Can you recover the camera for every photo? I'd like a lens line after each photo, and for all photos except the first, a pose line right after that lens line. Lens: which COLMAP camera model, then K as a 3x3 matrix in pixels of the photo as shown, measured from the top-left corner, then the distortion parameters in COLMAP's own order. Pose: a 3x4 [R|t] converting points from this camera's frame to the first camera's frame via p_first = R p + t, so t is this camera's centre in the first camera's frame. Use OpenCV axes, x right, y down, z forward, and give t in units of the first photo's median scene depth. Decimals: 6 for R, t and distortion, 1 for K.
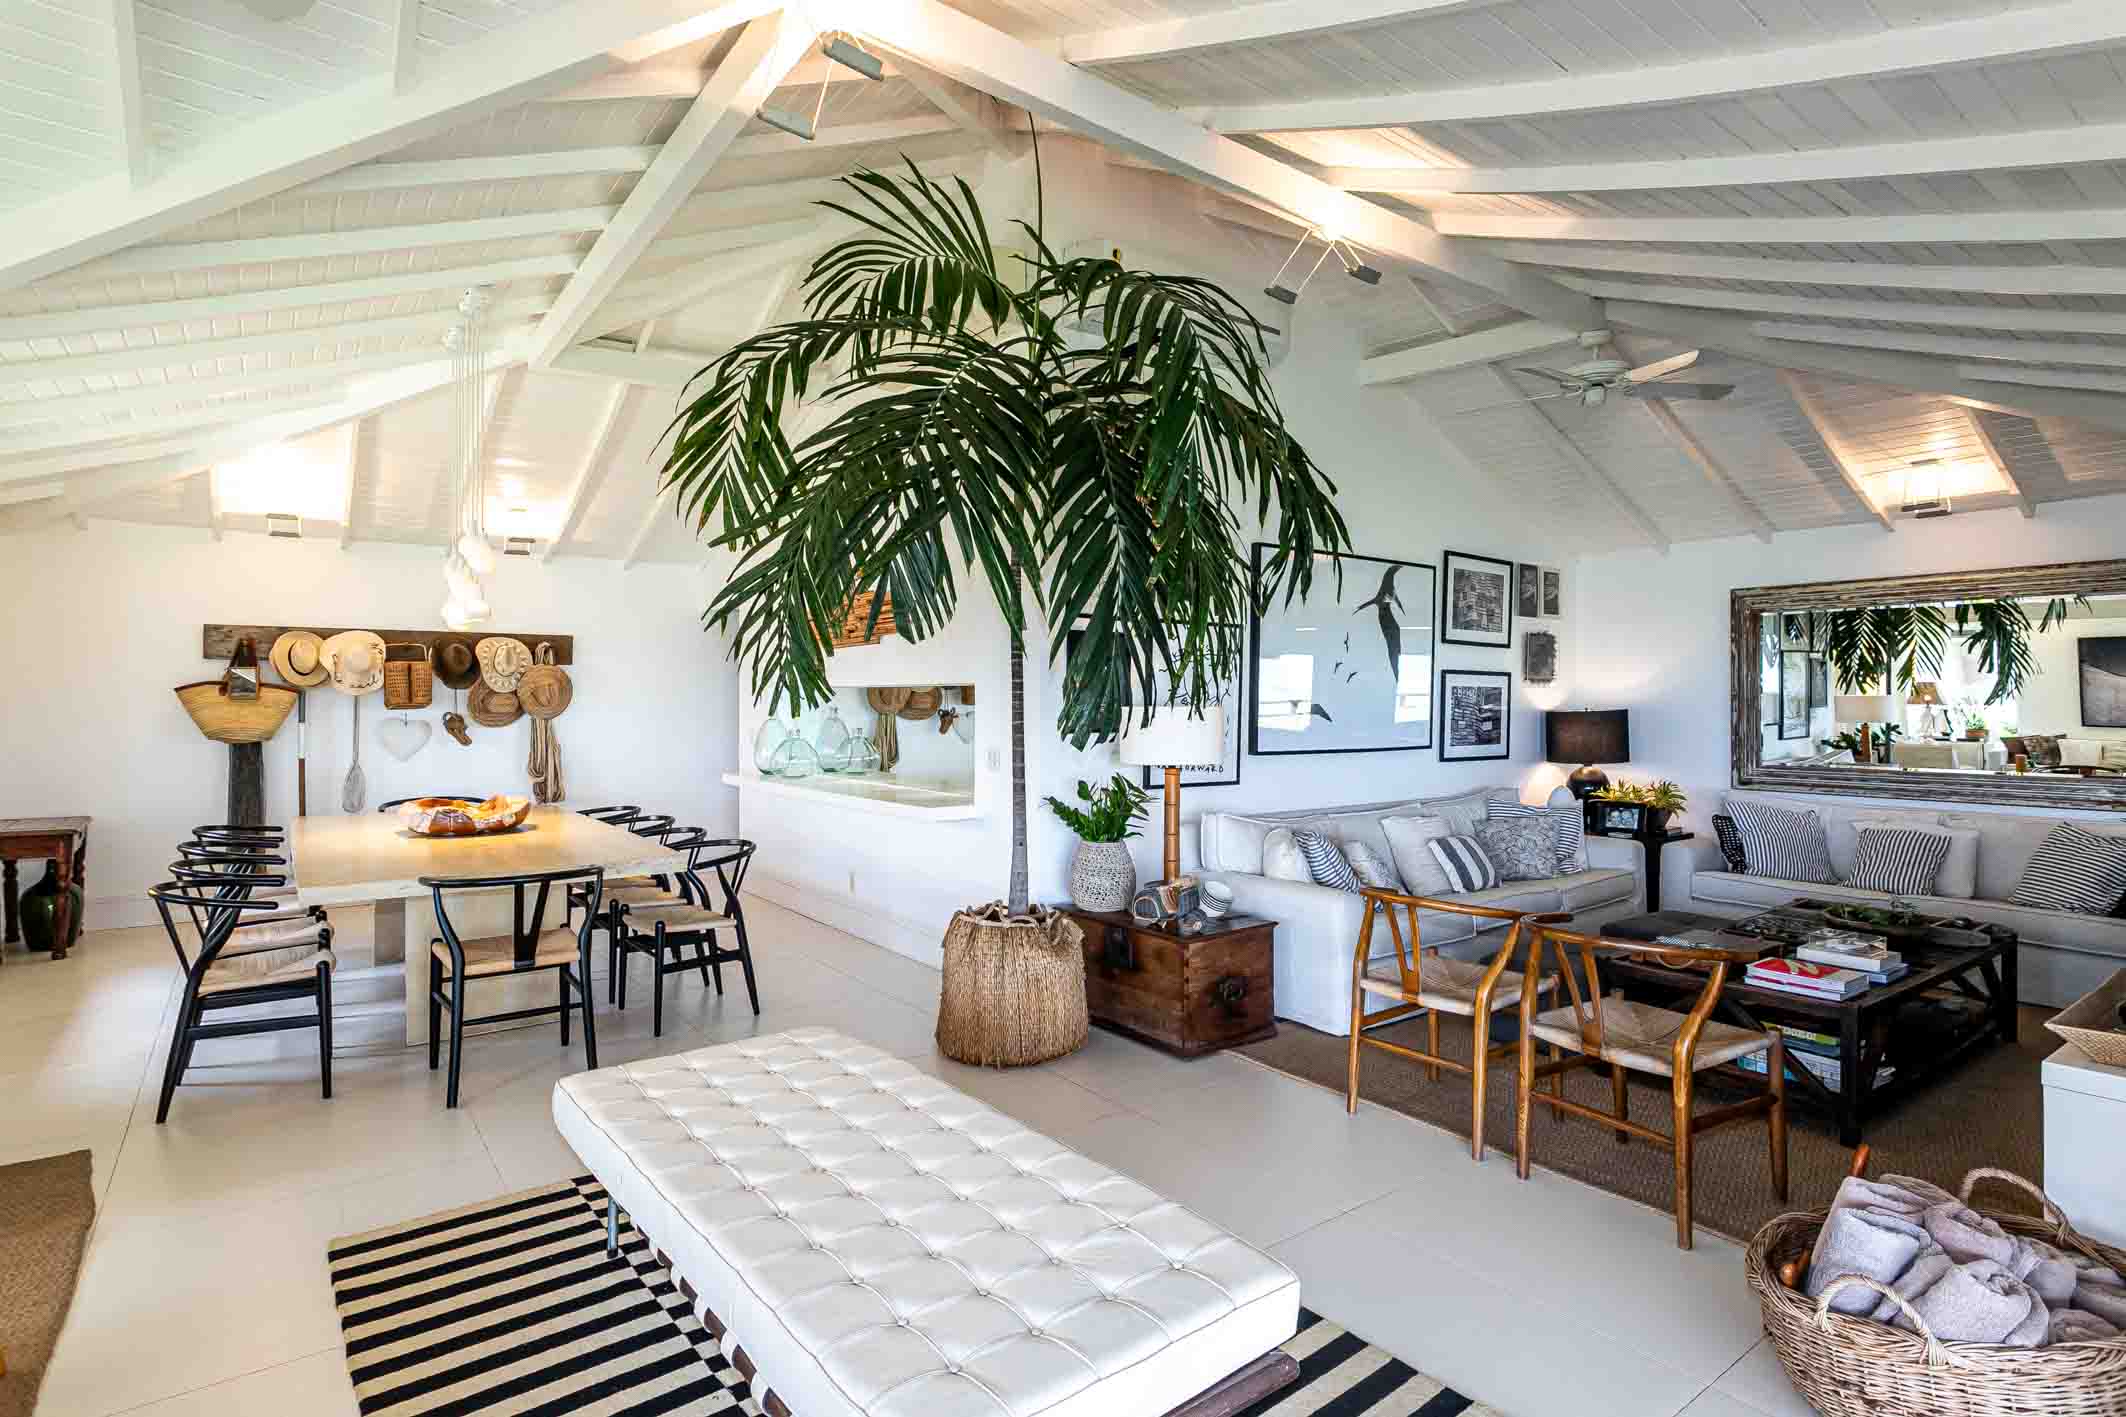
lens RADIAL K [[1018.9, 0, 1058.8], [0, 1018.9, 706.9], [0, 0, 1]] dist [-0.000301, 0.000349]
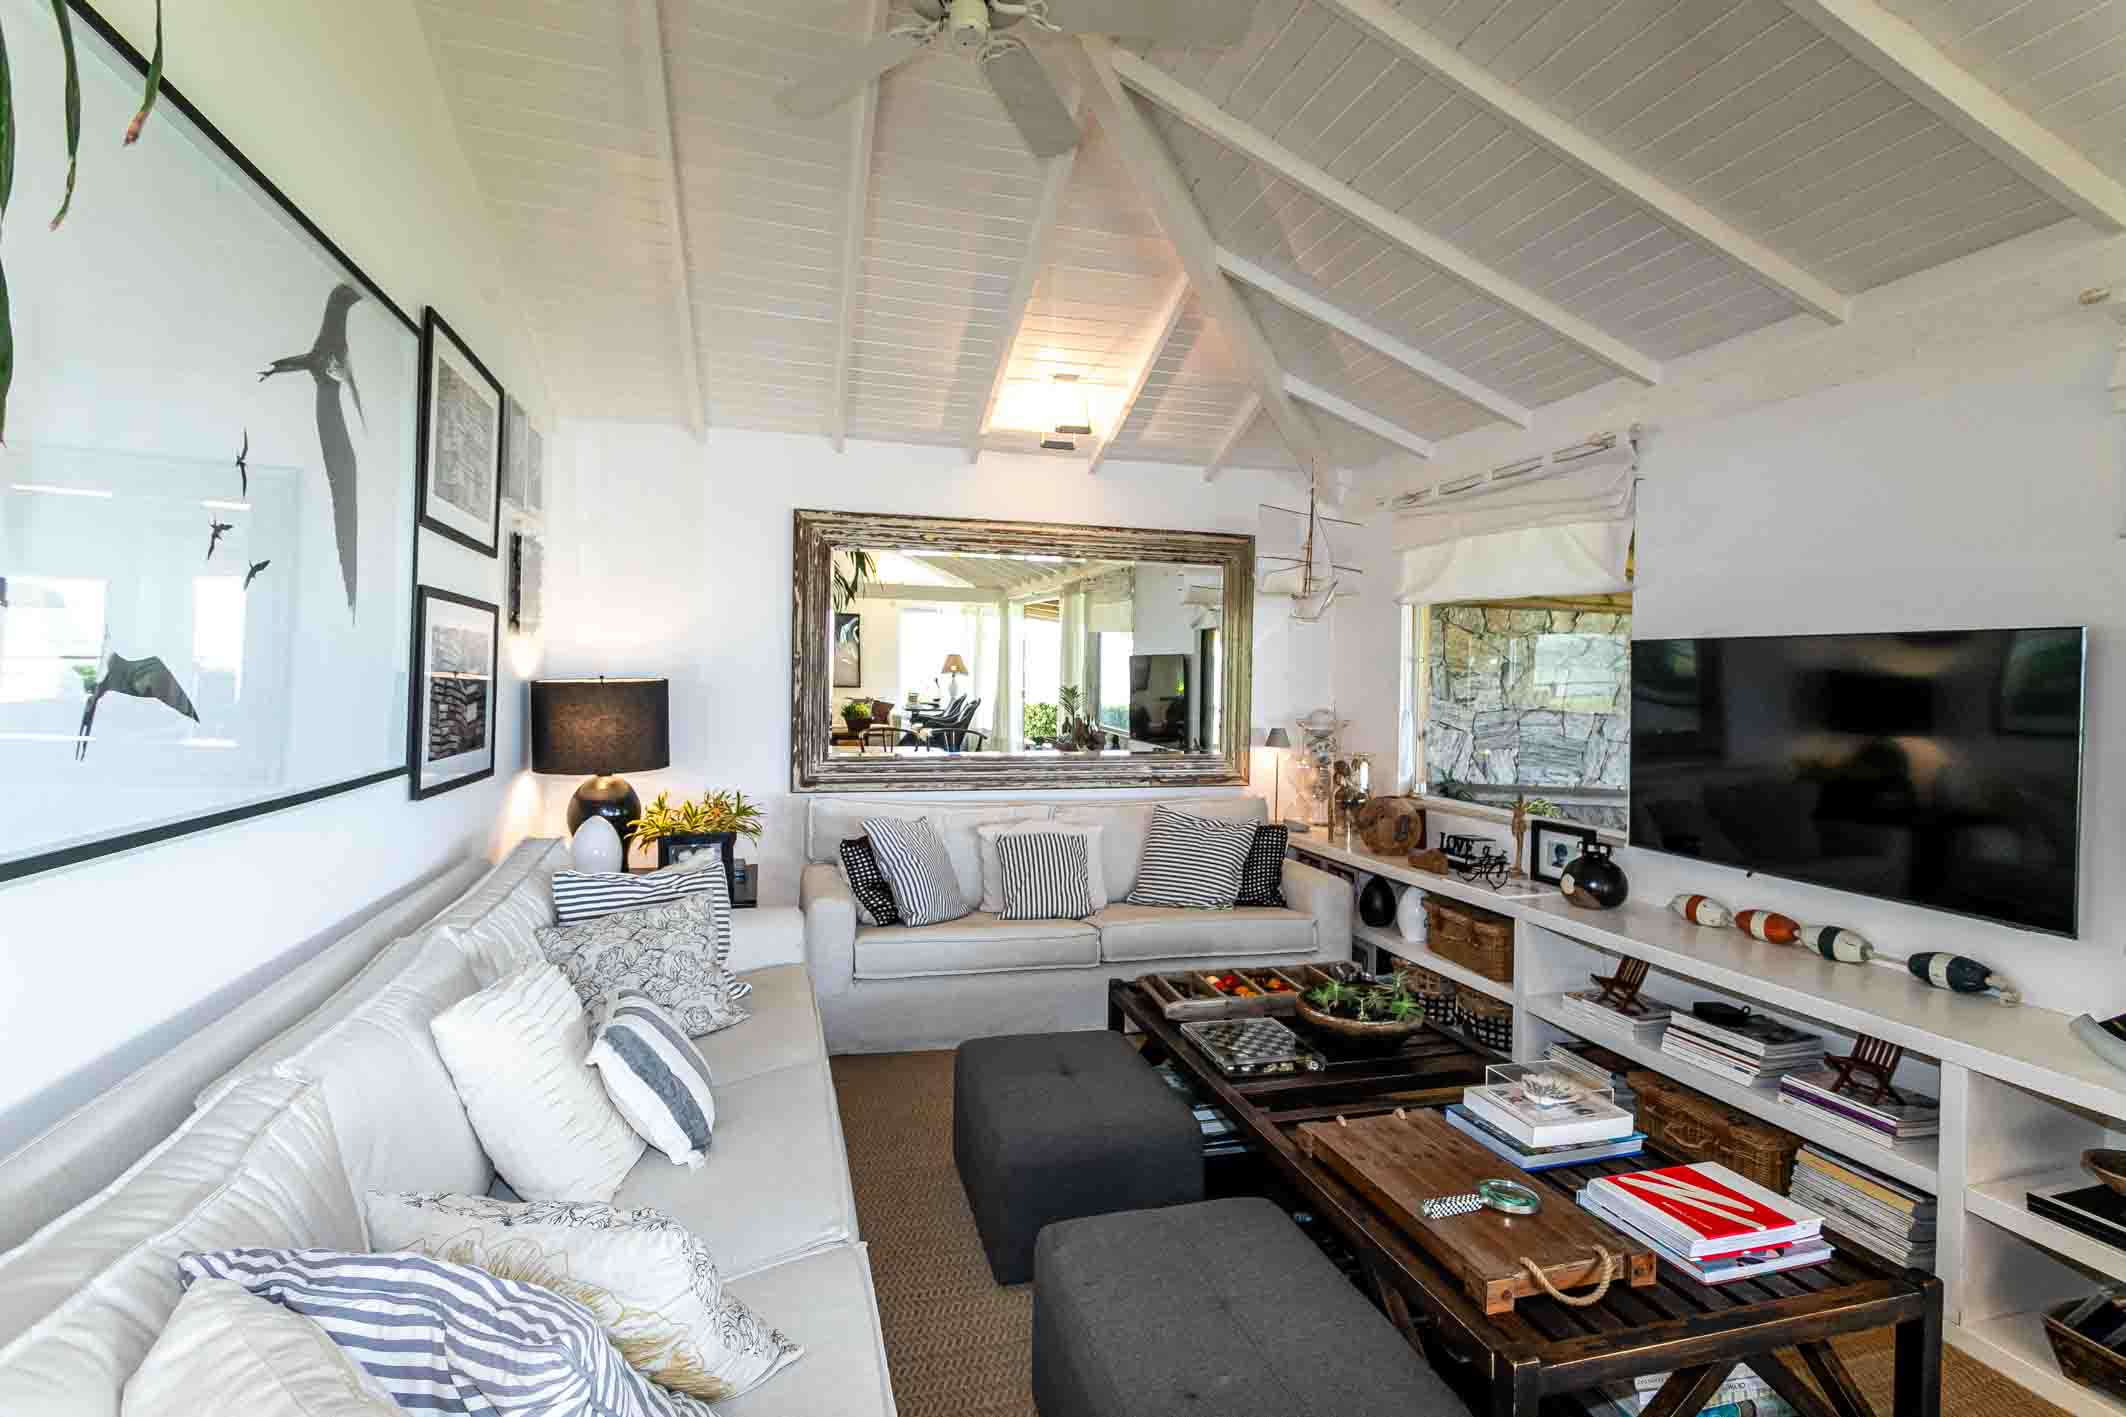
lens RADIAL K [[1018.9, 0, 1066.3], [0, 1018.9, 698.0], [0, 0, 1]] dist [-0.000301, 0.000349]
pose [[0.379067, -0.011762, 0.925295, 0.081634], [-0.010355, 0.999803, 0.016951, 0.000863], [-0.925311, -0.016007, 0.378870, 0.563465]]
